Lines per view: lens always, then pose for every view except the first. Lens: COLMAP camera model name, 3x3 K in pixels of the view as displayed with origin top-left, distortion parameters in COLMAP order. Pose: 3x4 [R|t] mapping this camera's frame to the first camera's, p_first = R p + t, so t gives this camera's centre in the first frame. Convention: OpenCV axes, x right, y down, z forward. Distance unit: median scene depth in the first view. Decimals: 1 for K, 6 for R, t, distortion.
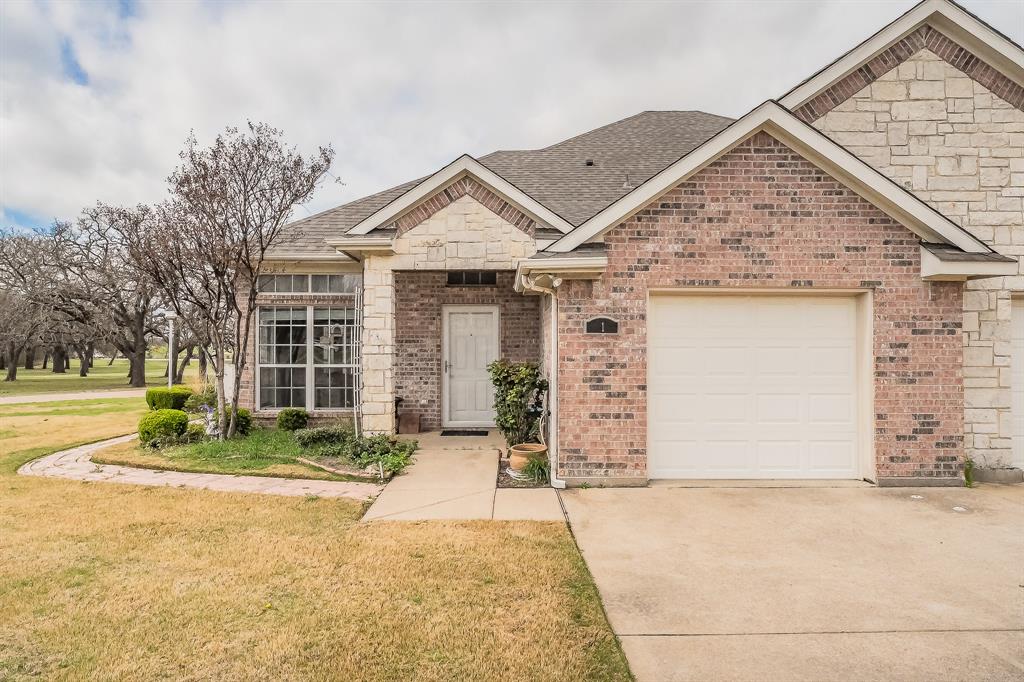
lens RADIAL K [[628.3, 0, 512.0], [0, 628.3, 341.0], [0, 0, 1]] dist [0.003025, 0.001275]
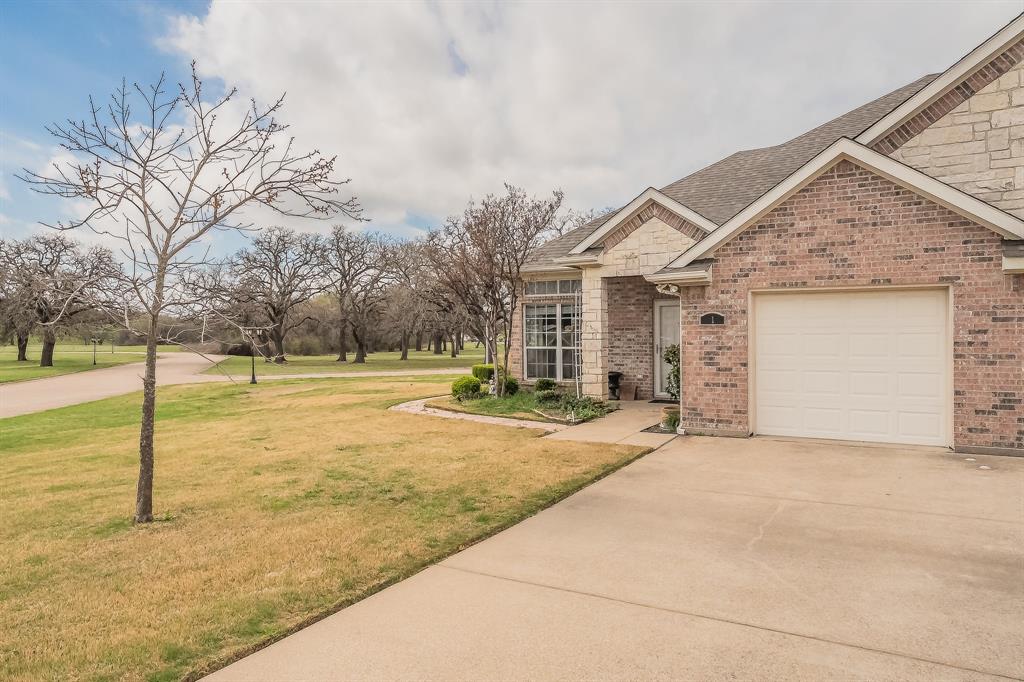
lens RADIAL K [[682.0, 0, 512.0], [0, 682.0, 341.0], [0, 0, 1]] dist [-0.001654, 0.000078]
pose [[0.867201, -0.000435, -0.497959, 0.496323], [0.013559, 0.999649, 0.022740, -0.015665], [0.497774, -0.026472, 0.866902, -0.499589]]
